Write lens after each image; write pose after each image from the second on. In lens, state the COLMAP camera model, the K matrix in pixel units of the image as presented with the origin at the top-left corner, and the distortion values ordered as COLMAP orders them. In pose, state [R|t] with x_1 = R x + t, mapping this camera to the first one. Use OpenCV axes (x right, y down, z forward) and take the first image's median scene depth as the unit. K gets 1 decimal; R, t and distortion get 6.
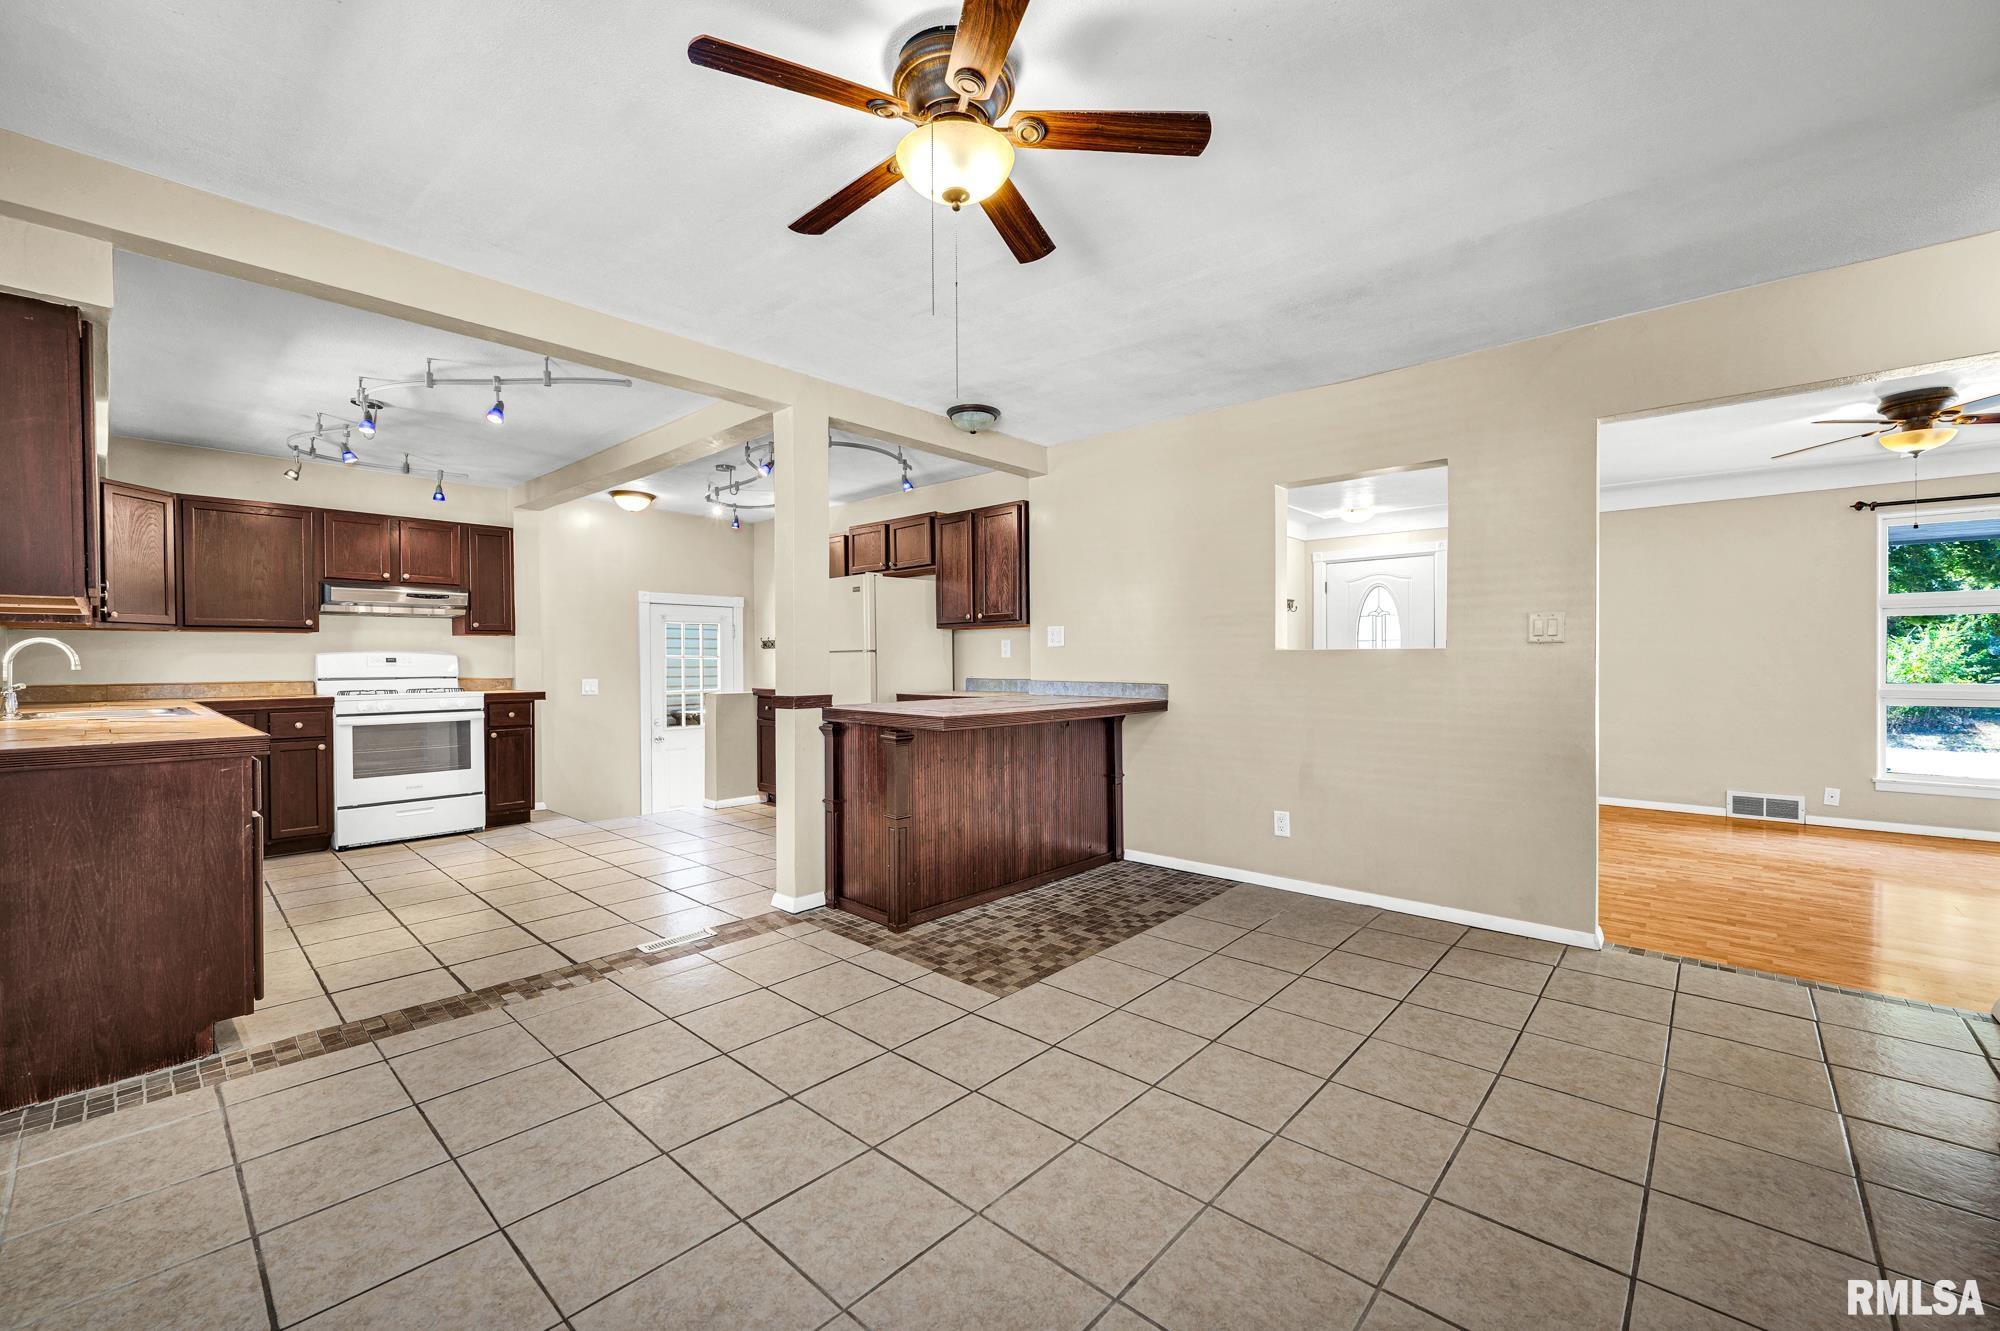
lens RADIAL K [[808.6, 0, 1001.0], [0, 808.6, 667.8], [0, 0, 1]] dist [-0.006484, -0.000022]
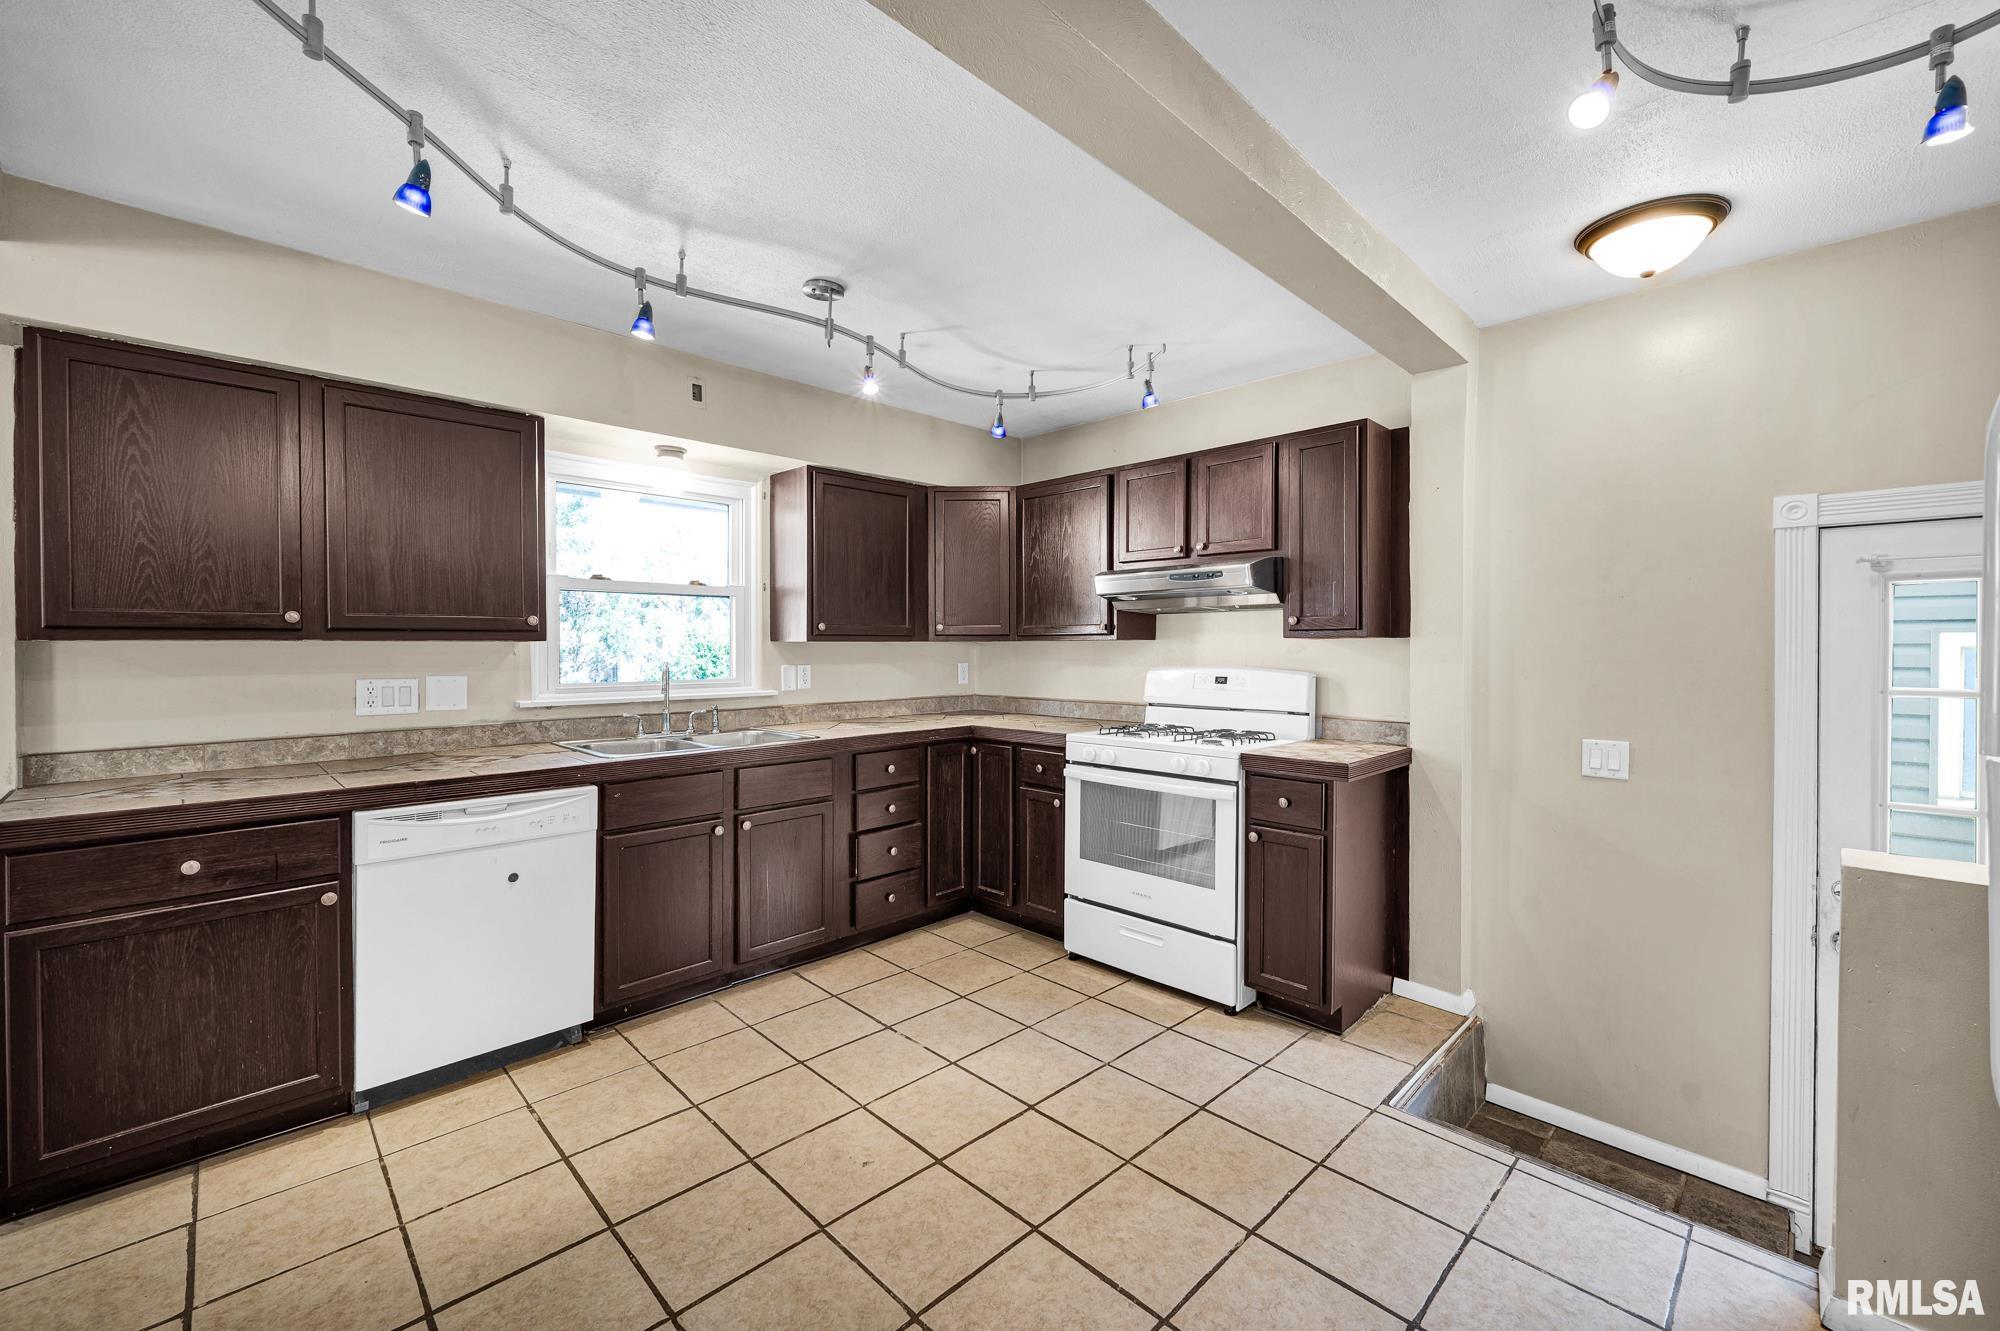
lens RADIAL K [[808.6, 0, 995.5], [0, 808.6, 653.6], [0, 0, 1]] dist [-0.006484, -0.000022]
pose [[-0.042137, 0.010984, -0.999051, -0.114554], [-0.009798, 0.999887, 0.011407, -0.037025], [0.999064, 0.010270, -0.042025, 0.868804]]
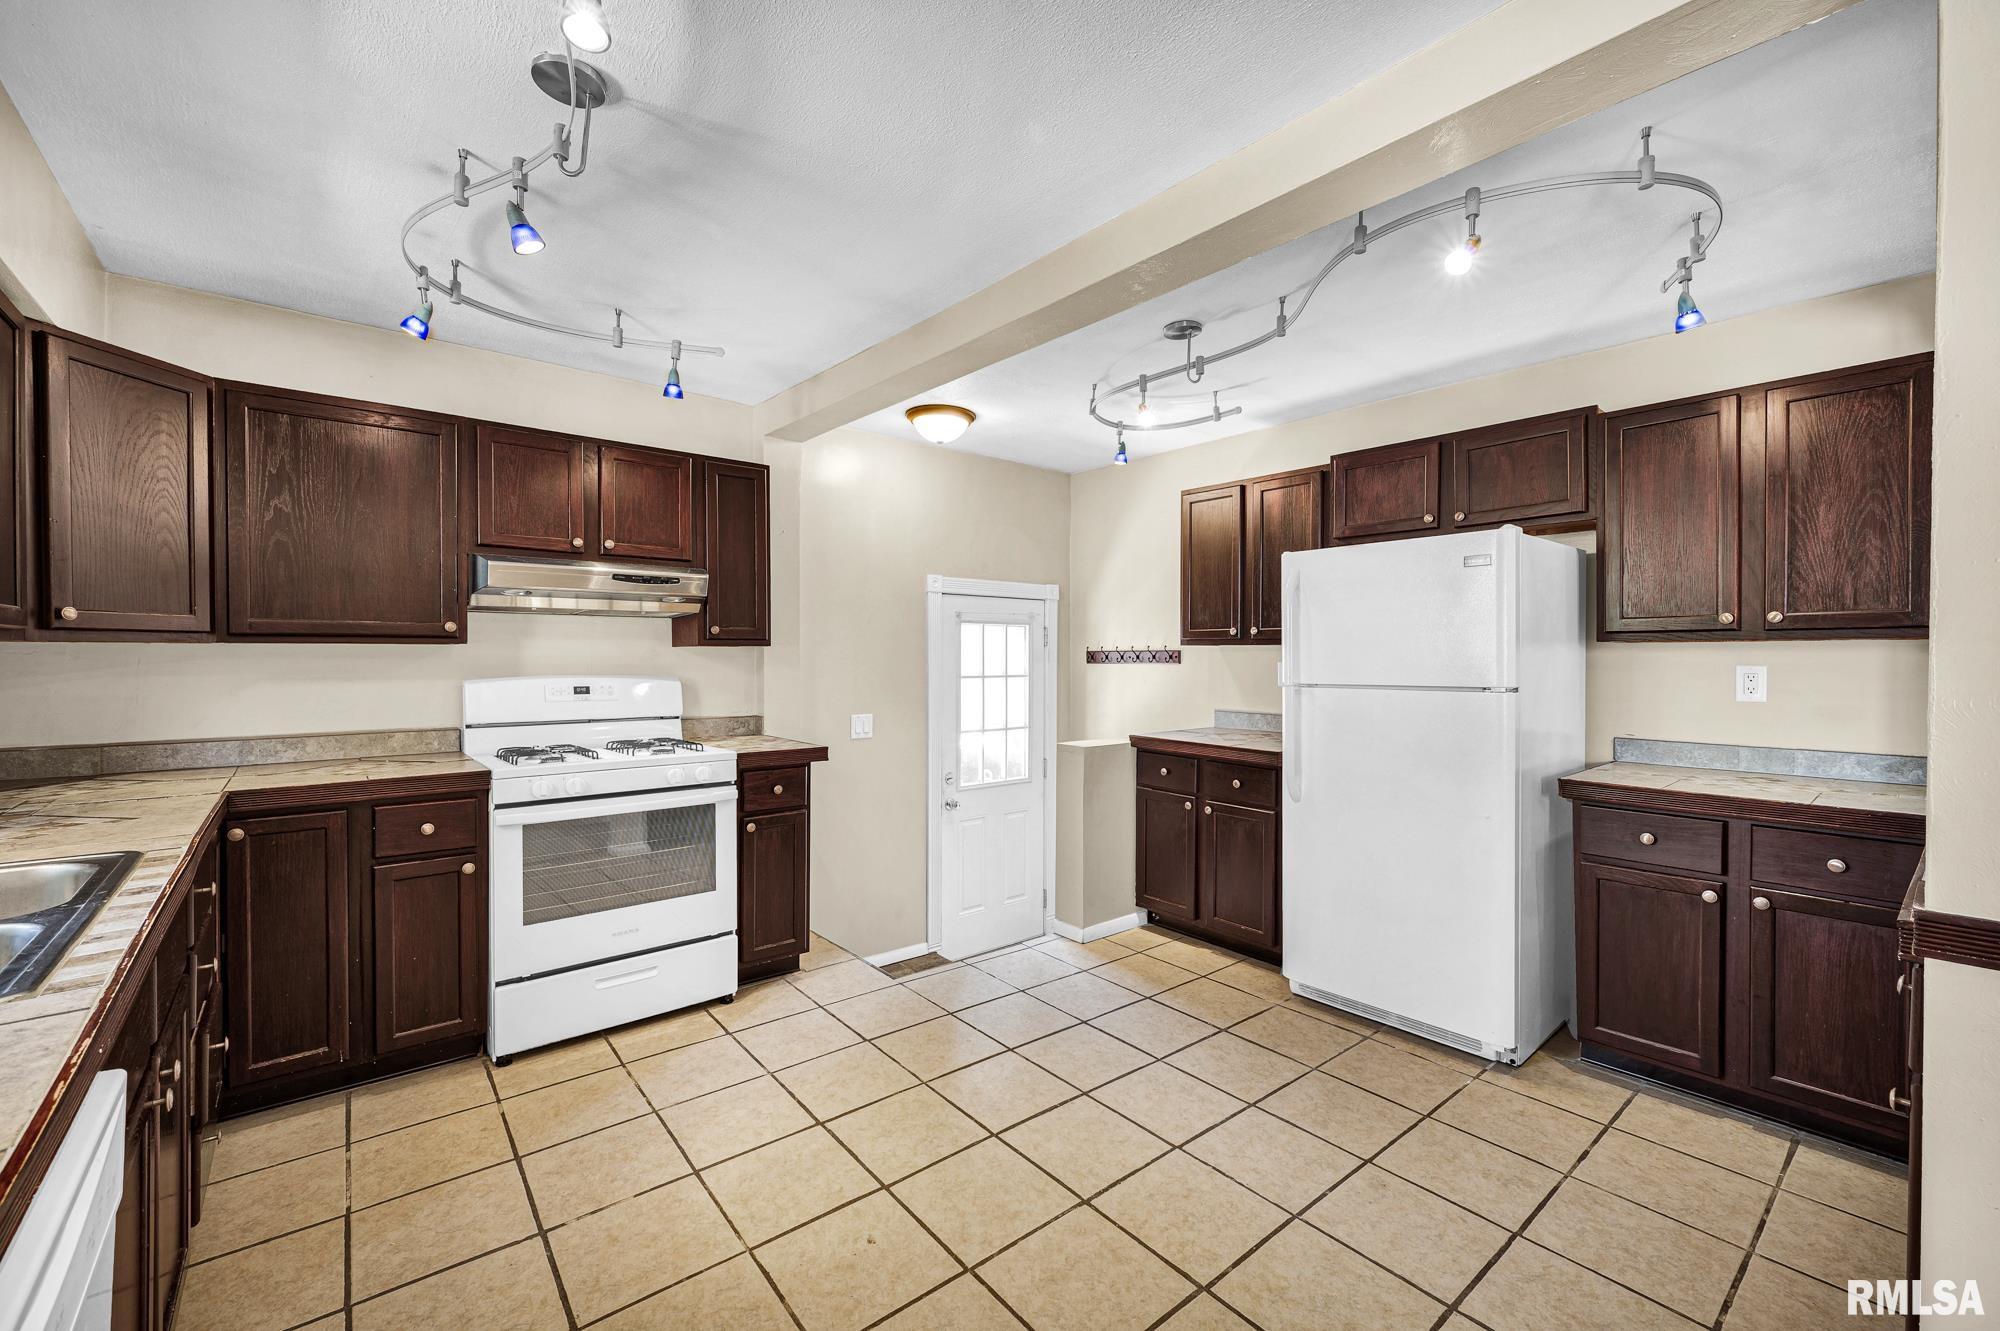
lens RADIAL K [[808.6, 0, 996.9], [0, 808.6, 665.3], [0, 0, 1]] dist [-0.006484, -0.000022]
pose [[0.990761, 0.009513, -0.135288, -0.390564], [-0.008971, 0.999949, 0.004613, -0.033654], [0.135325, -0.003357, 0.990796, 0.474355]]
